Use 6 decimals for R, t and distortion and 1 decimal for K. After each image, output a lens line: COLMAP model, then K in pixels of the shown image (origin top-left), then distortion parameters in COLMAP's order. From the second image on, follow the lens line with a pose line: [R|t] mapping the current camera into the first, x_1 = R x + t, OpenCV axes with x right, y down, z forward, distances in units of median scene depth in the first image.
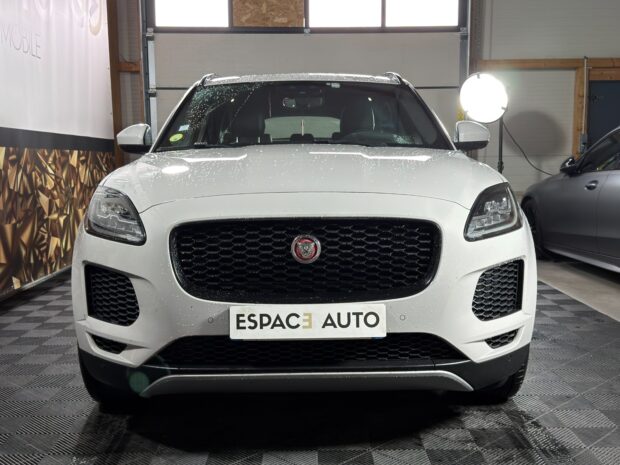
lens RADIAL K [[729.9, 0, 312.7], [0, 729.9, 234.6], [0, 0, 1]] dist [0.127414, 0.000000]
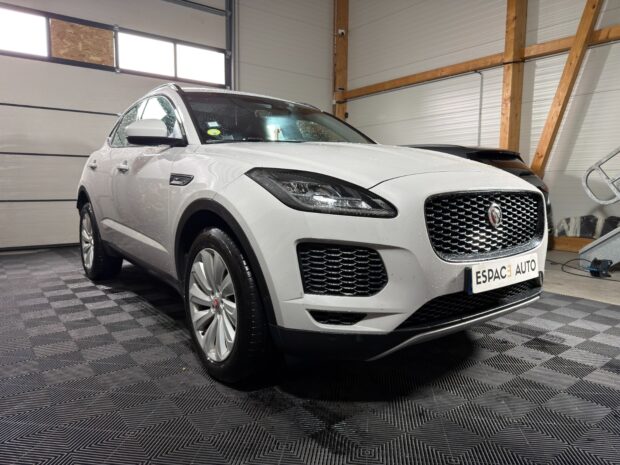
lens RADIAL K [[450.6, 0, 310.0], [0, 450.6, 231.4], [0, 0, 1]] dist [-0.005755, -0.018855]
pose [[0.786824, -0.044753, 0.615553, -0.713069], [0.045832, 0.998851, 0.014036, 0.020286], [-0.615473, 0.017168, 0.787971, 0.559297]]
